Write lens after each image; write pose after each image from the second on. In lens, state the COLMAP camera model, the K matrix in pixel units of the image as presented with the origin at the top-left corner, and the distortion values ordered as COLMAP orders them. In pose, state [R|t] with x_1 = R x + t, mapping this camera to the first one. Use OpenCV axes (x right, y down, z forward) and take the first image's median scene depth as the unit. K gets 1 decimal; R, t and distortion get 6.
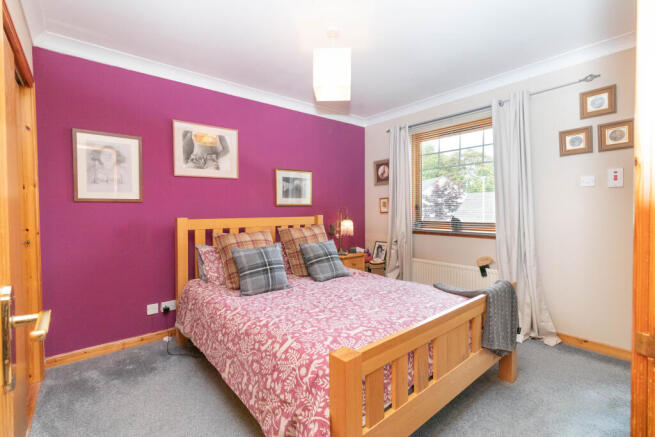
lens RADIAL K [[292.0, 0, 327.4], [0, 292.0, 217.5], [0, 0, 1]] dist [-0.000965, -0.000267]
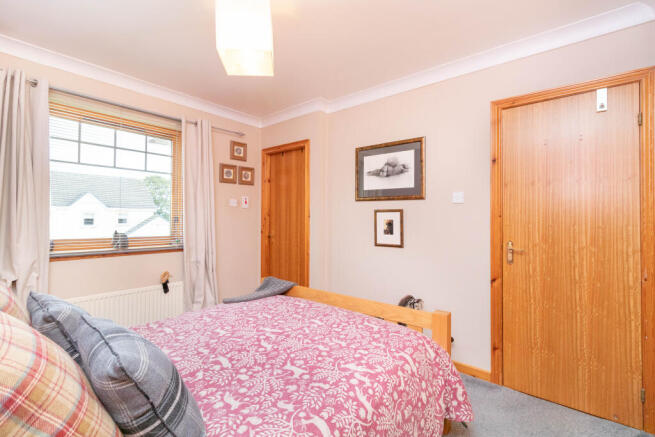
lens RADIAL K [[292.0, 0, 325.9], [0, 292.0, 217.6], [0, 0, 1]] dist [-0.000965, -0.000267]
pose [[-0.153294, 0.013271, 0.988091, -0.520202], [0.021612, 0.999716, -0.010074, -0.024095], [-0.987944, 0.019810, -0.153537, 0.667497]]
